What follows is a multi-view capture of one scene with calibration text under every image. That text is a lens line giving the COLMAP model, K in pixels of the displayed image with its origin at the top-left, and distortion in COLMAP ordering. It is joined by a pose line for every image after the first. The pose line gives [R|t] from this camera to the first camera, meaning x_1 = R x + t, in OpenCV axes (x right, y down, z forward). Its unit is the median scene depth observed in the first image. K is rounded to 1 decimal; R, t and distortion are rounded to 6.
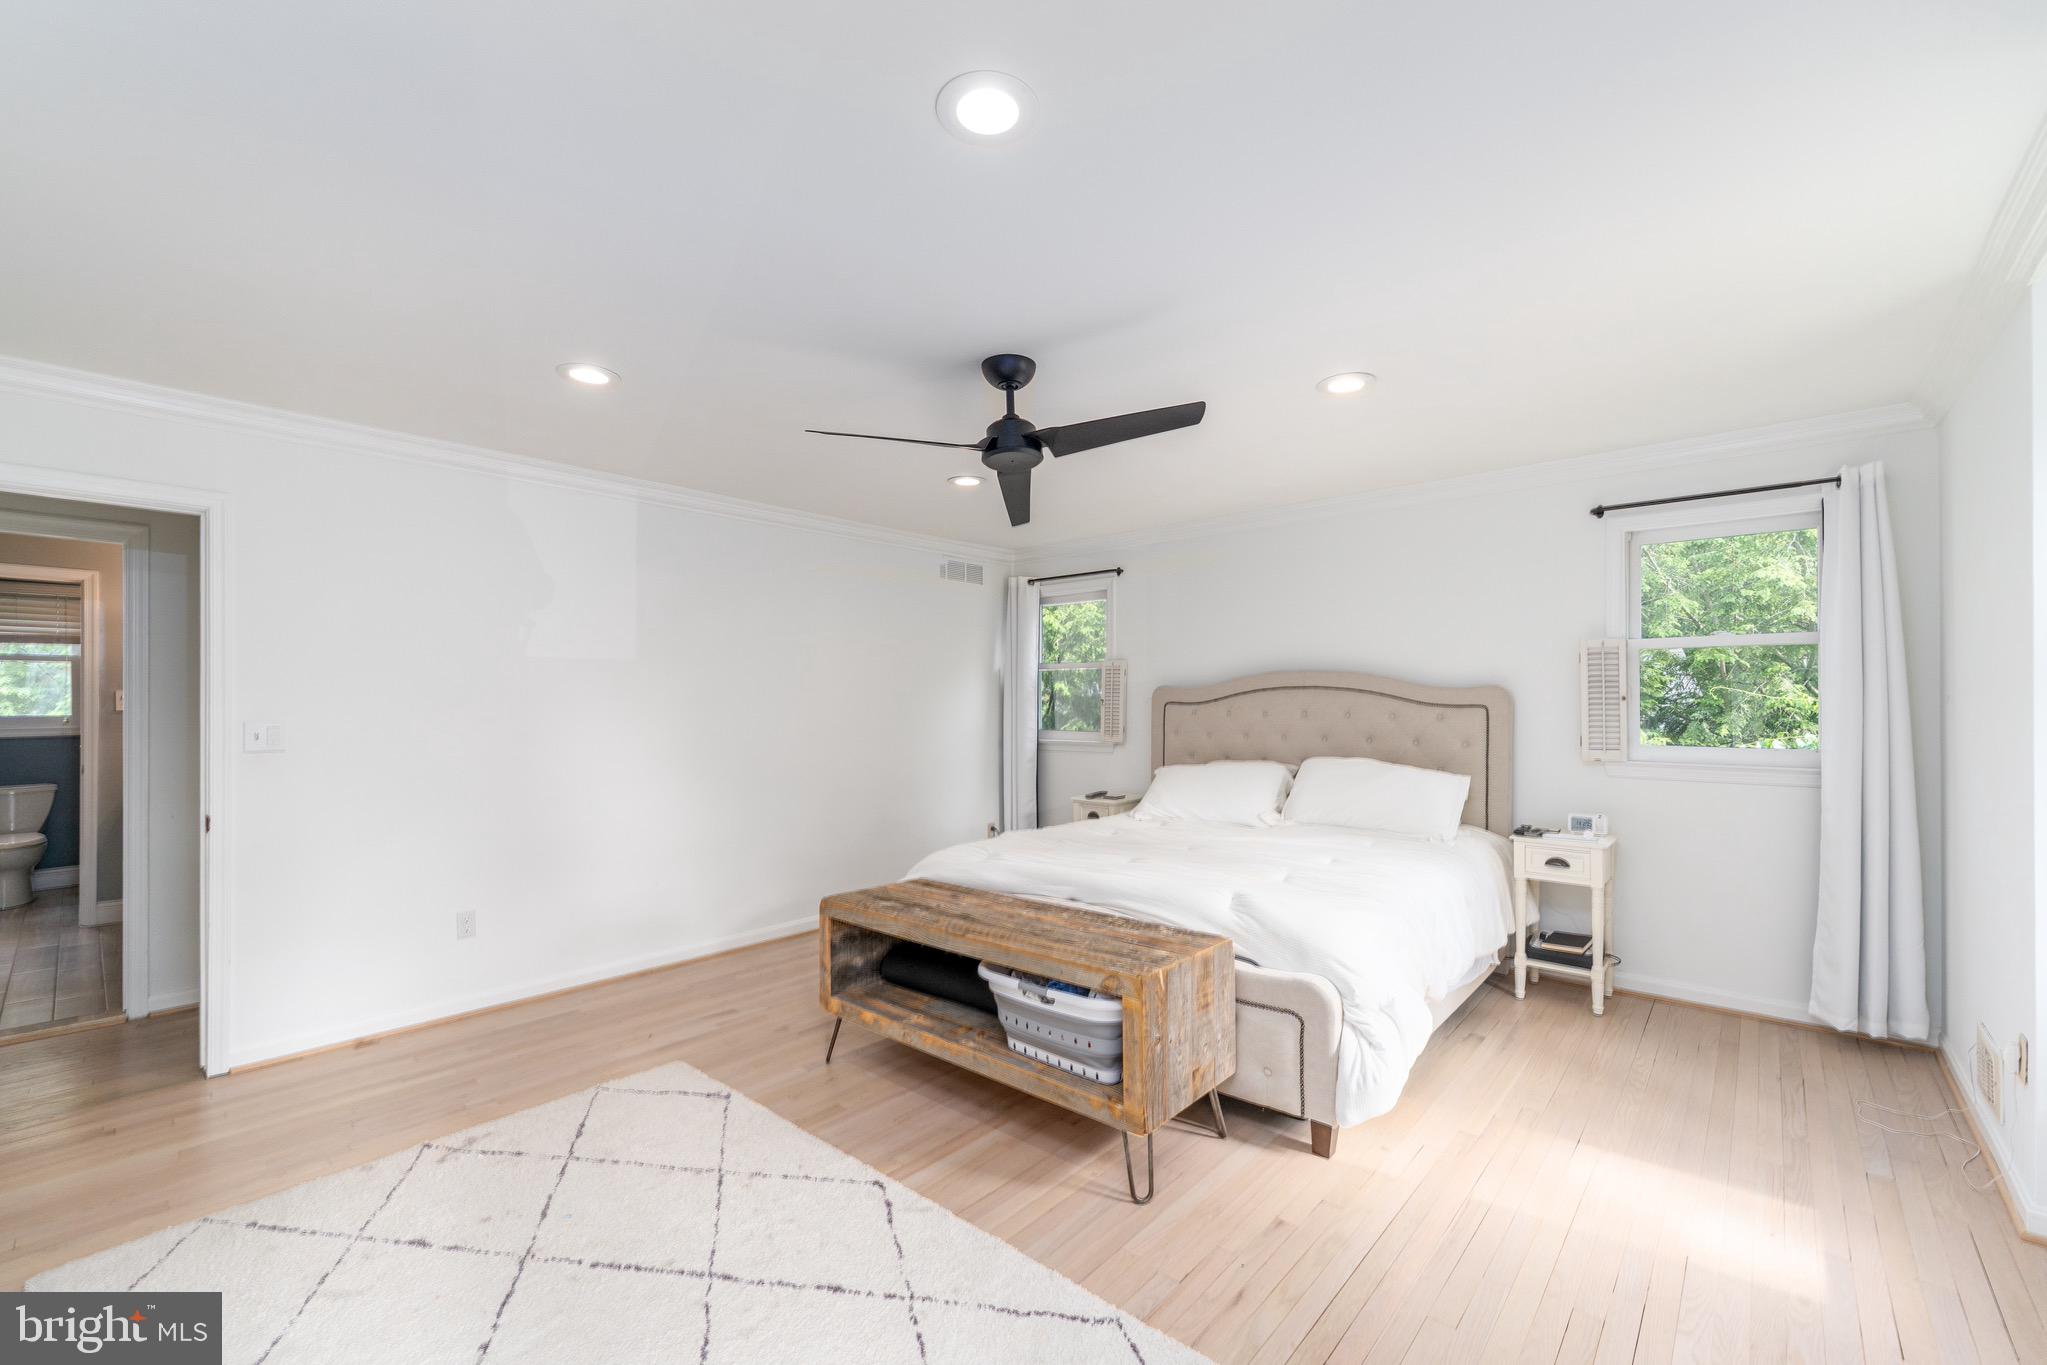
lens RADIAL K [[847.0, 0, 1025.1], [0, 847.0, 695.9], [0, 0, 1]] dist [-0.002552, -0.000125]
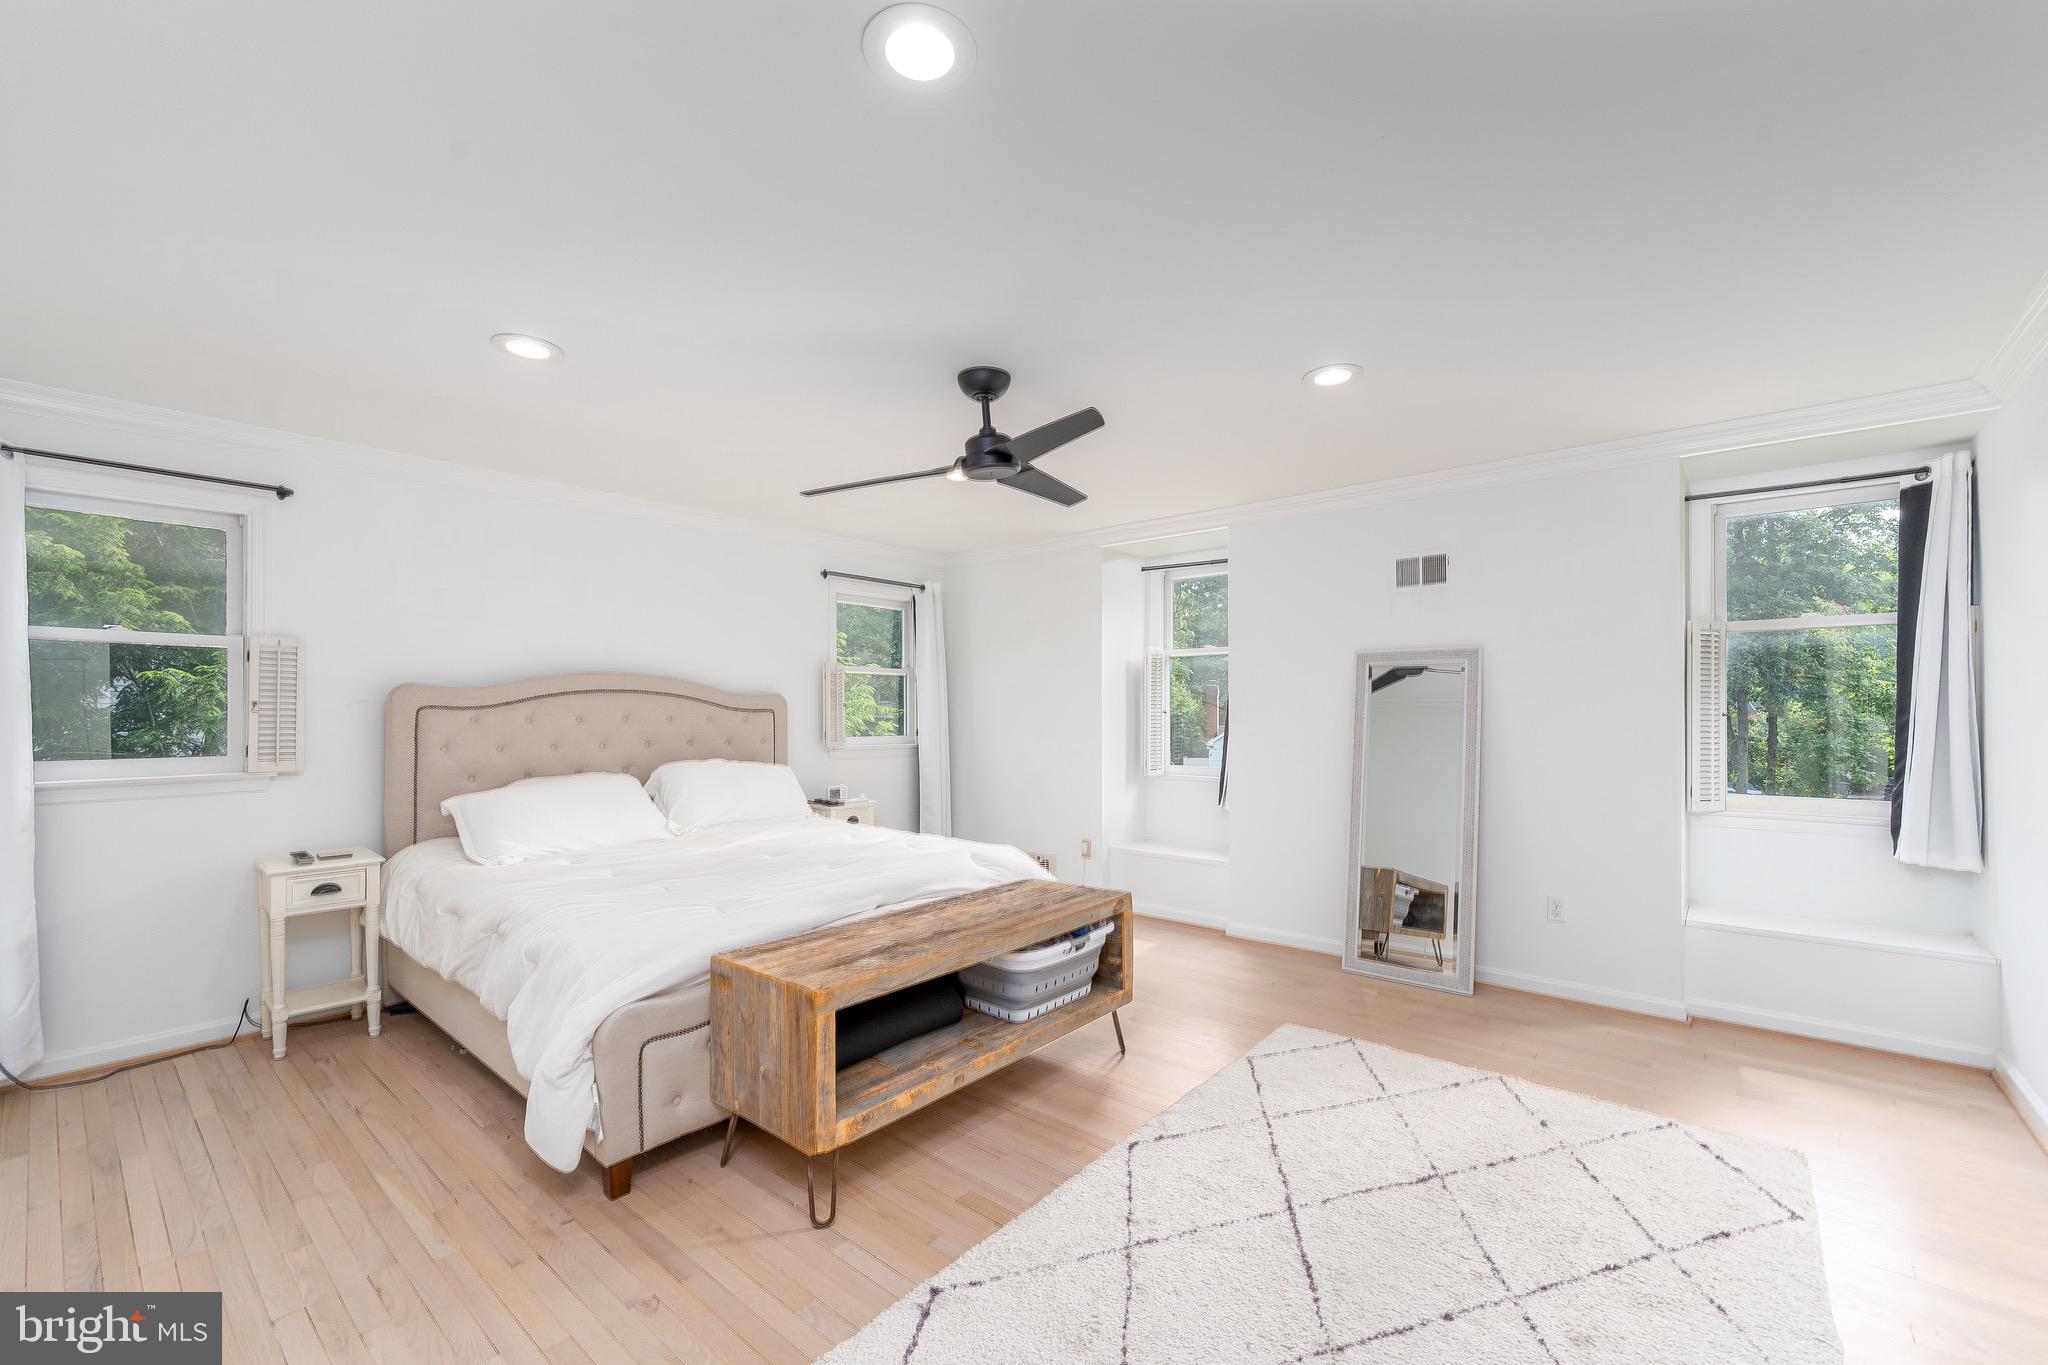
lens RADIAL K [[847.4, 0, 1032.3], [0, 847.4, 712.2], [0, 0, 1]] dist [-0.002552, -0.000125]
pose [[-0.034340, 0.001560, 0.999409, -0.955640], [-0.005154, 0.999985, -0.001738, 0.019267], [-0.999397, -0.005210, -0.034332, 0.891371]]
